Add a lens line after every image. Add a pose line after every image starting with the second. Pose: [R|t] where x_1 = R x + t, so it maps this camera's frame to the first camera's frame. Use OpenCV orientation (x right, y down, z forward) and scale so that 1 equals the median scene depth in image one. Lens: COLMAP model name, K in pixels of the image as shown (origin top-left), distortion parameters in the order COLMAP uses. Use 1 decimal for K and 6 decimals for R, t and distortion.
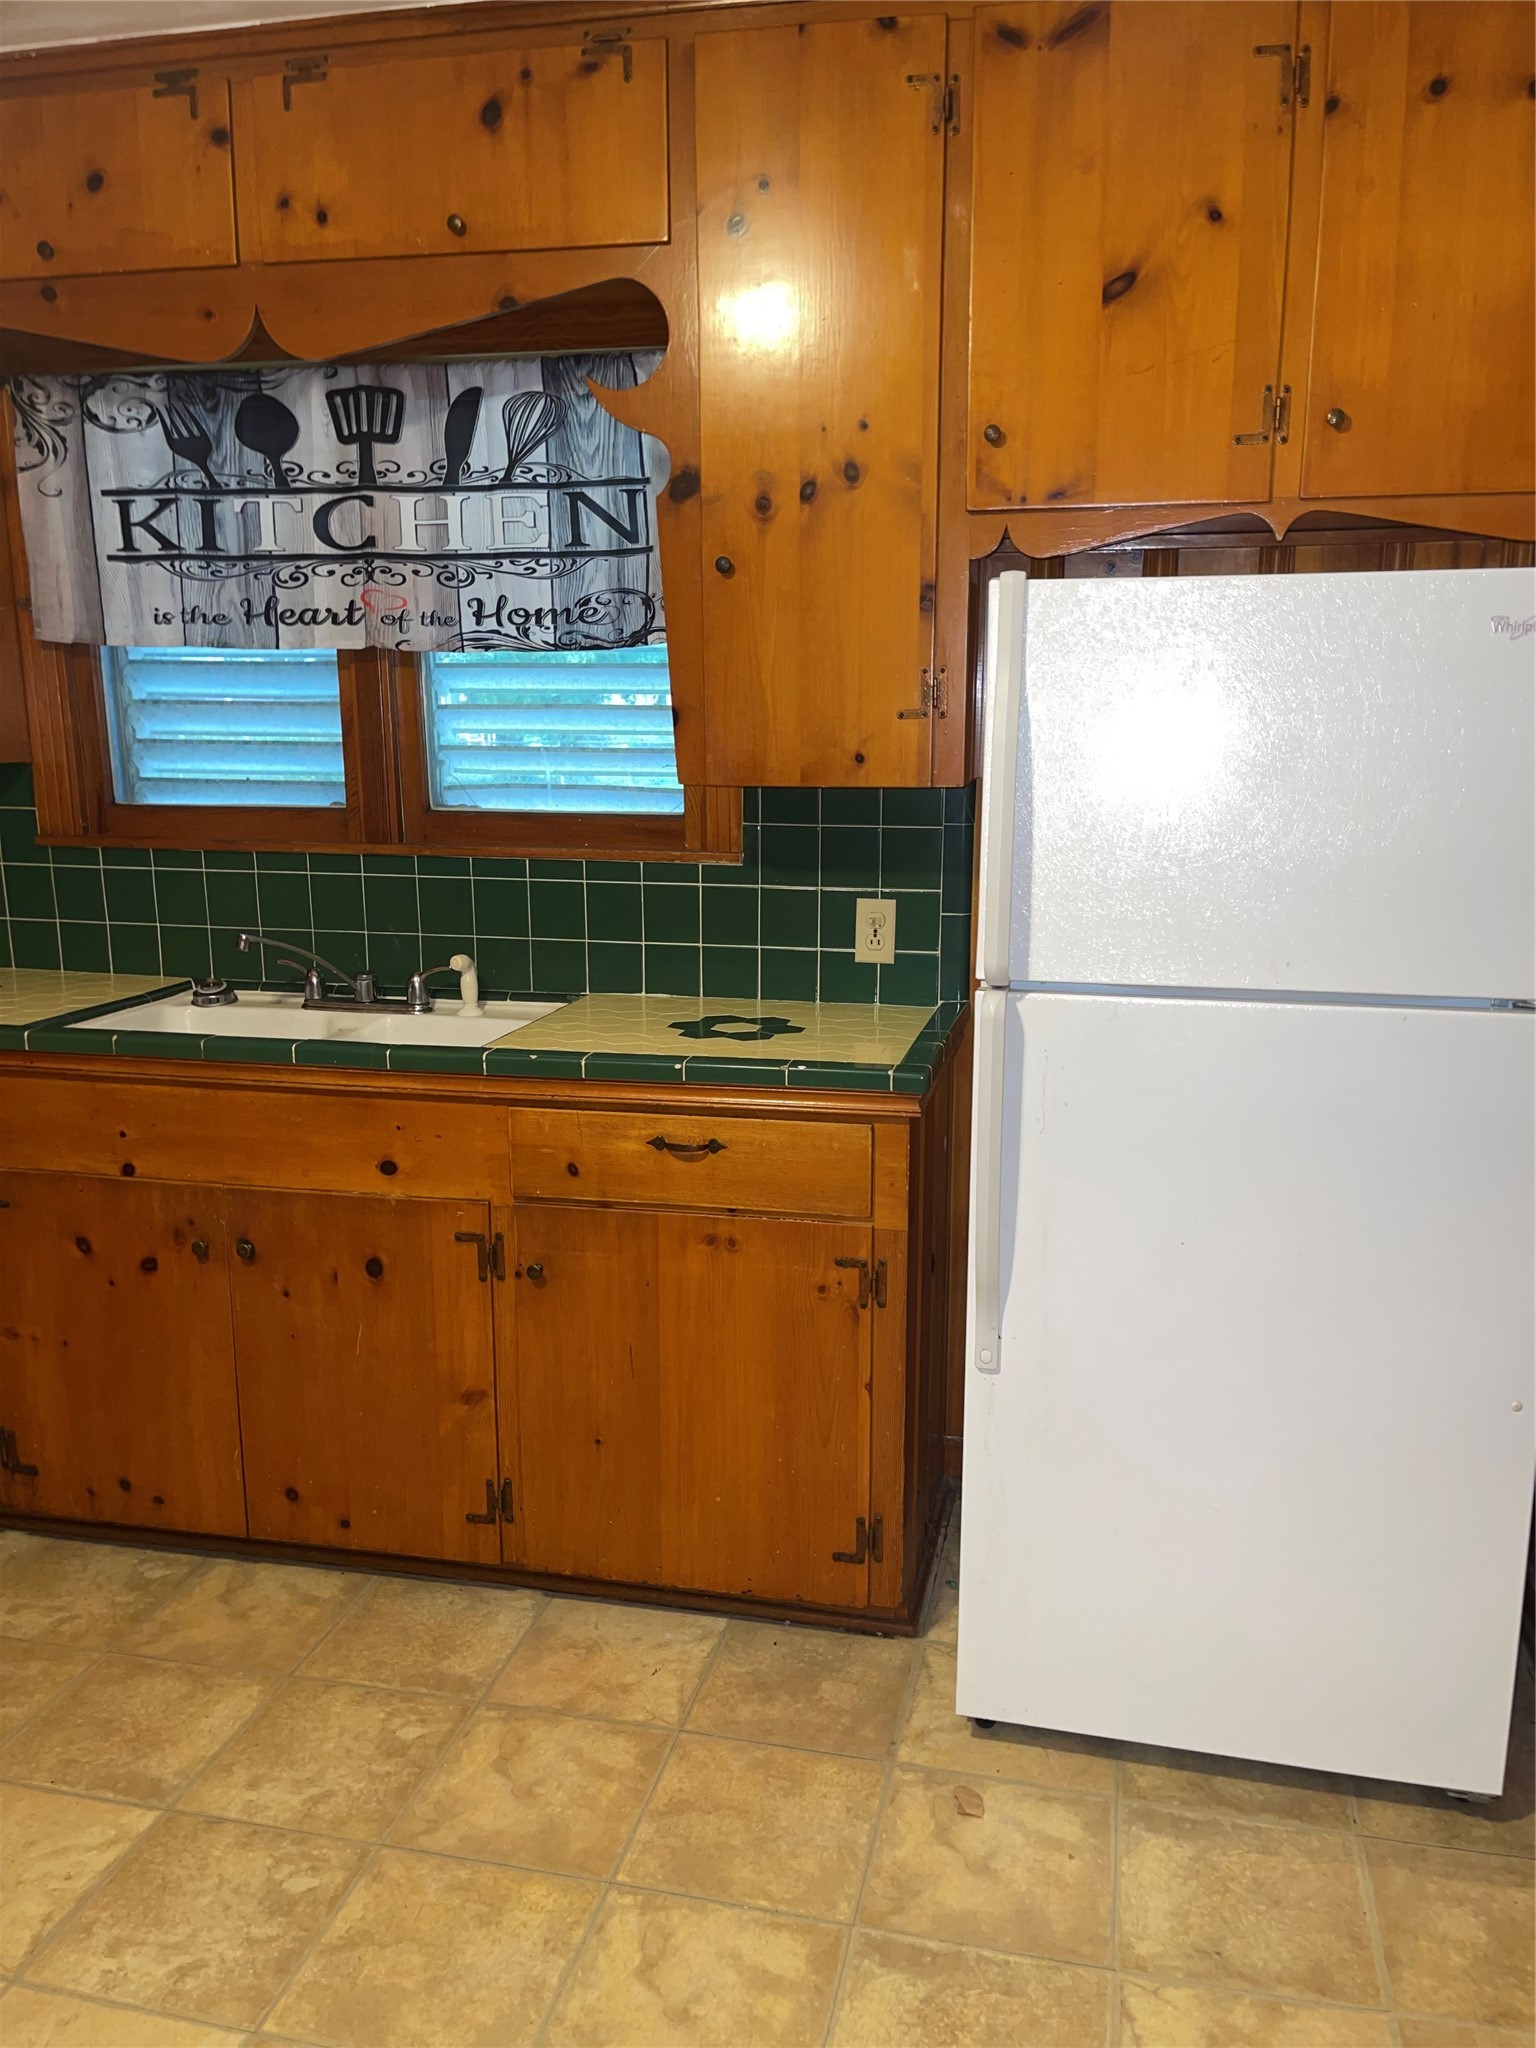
lens RADIAL K [[1551.4, 0, 768.8], [0, 1551.4, 1021.1], [0, 0, 1]] dist [0.024691, -0.057726]
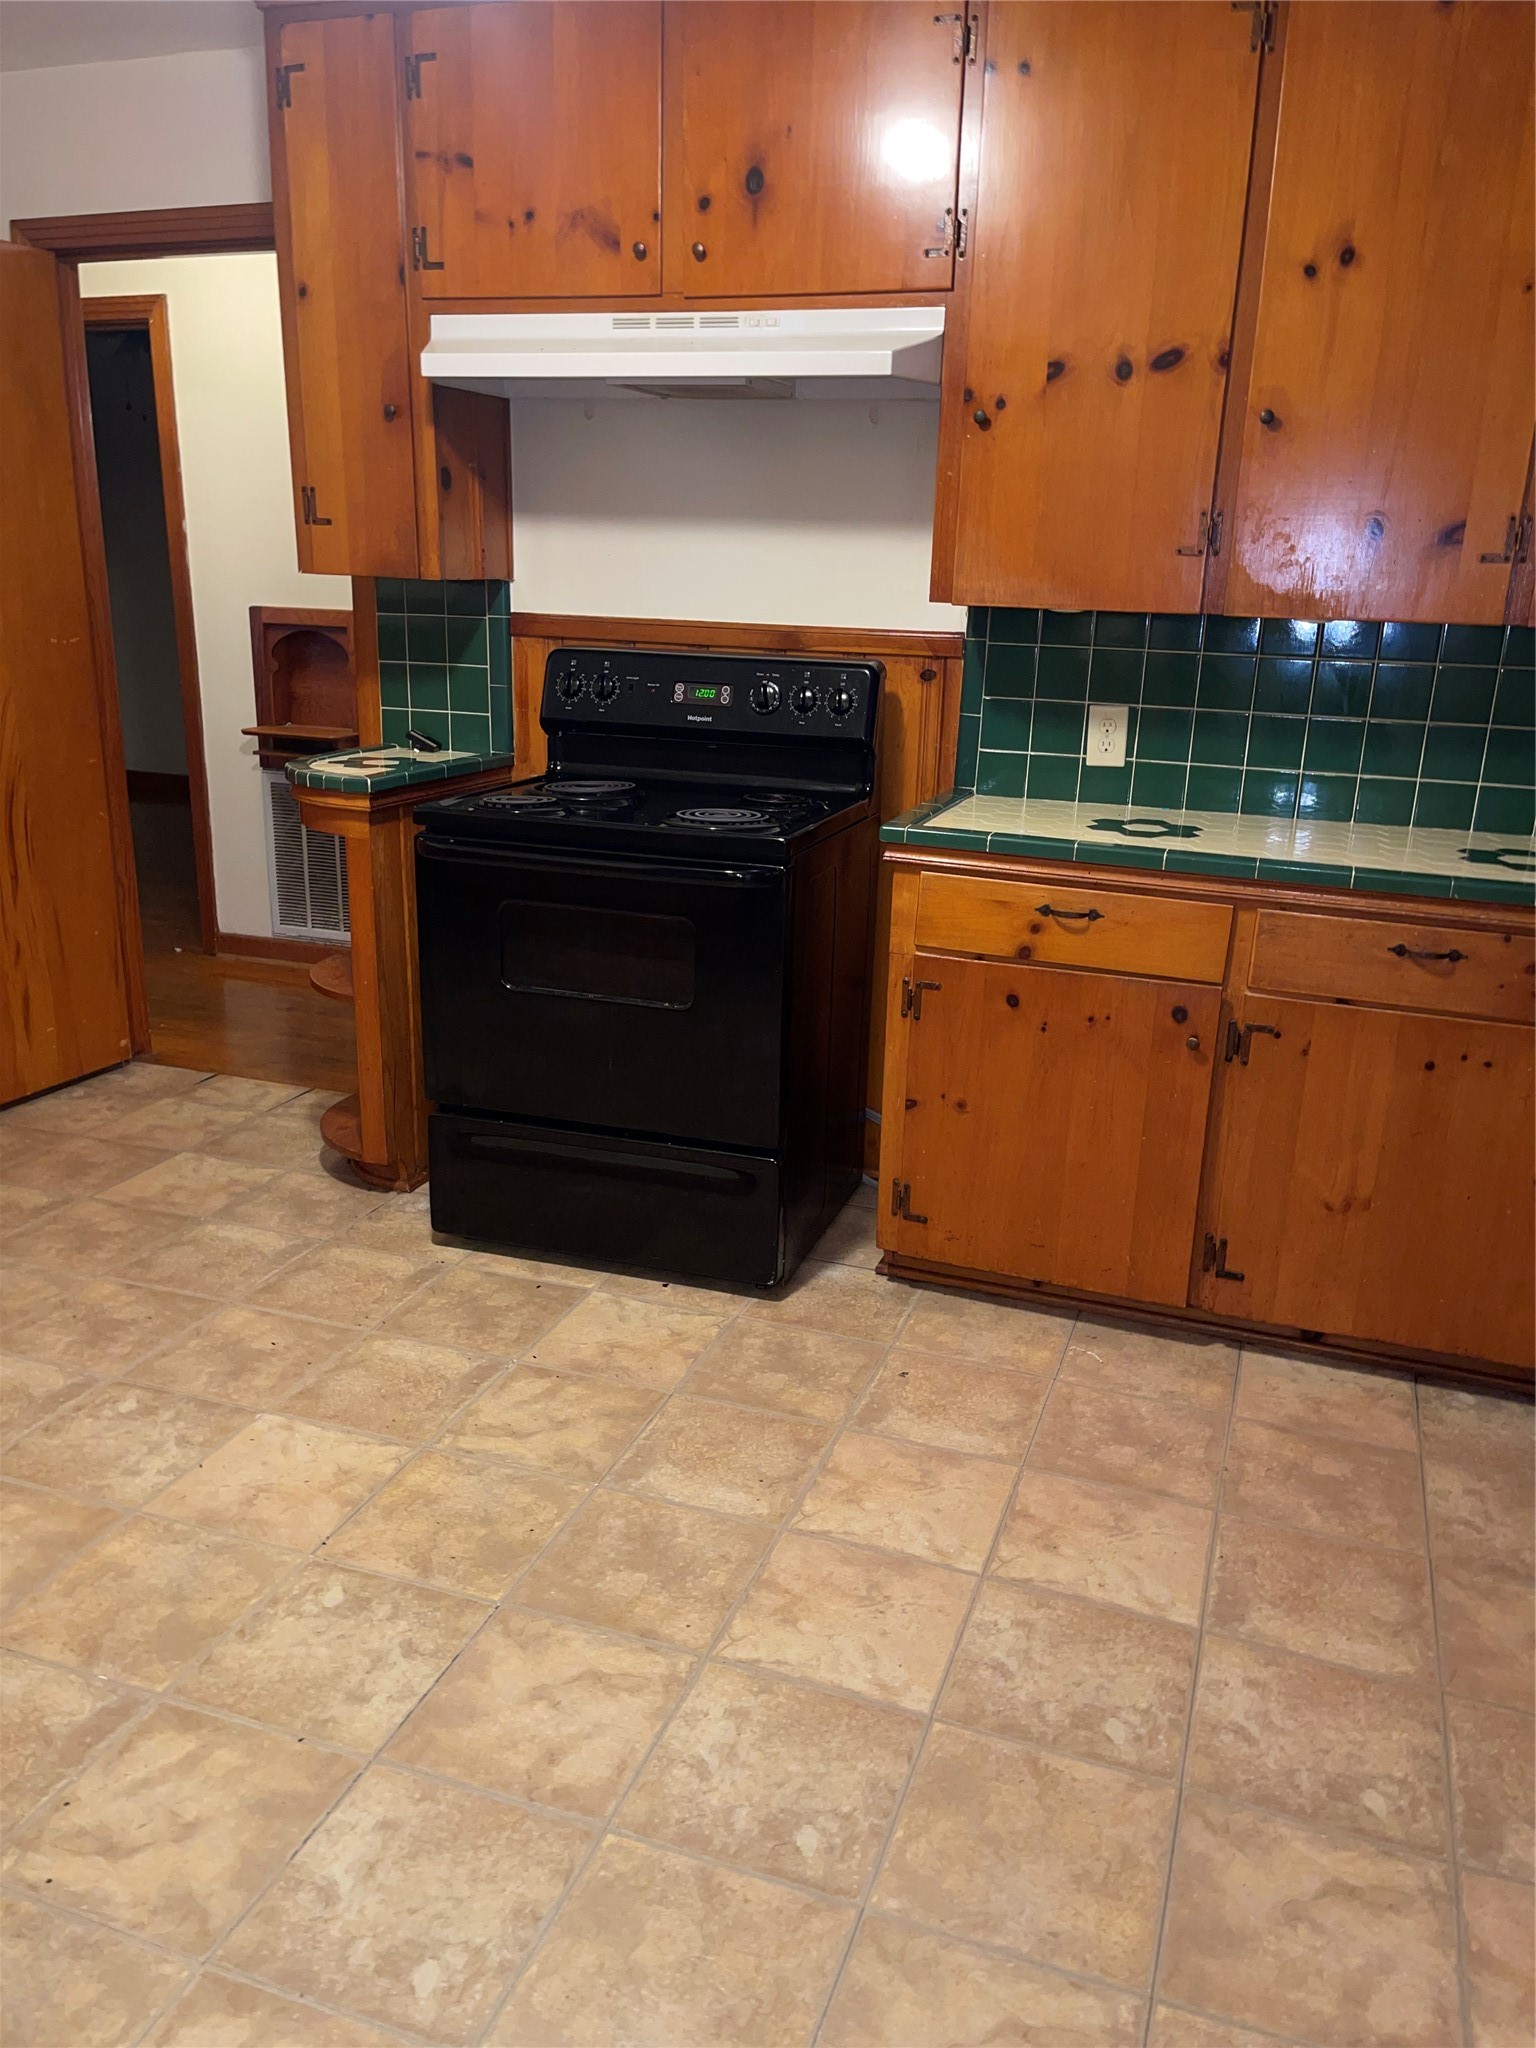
lens RADIAL K [[1551.4, 0, 776.8], [0, 1551.4, 1011.8], [0, 0, 1]] dist [0.024691, -0.057726]
pose [[-0.117103, 0.274028, -0.954566, 0.525231], [-0.226124, 0.928575, 0.294307, -0.116782], [0.967034, 0.250315, -0.046775, 0.674605]]
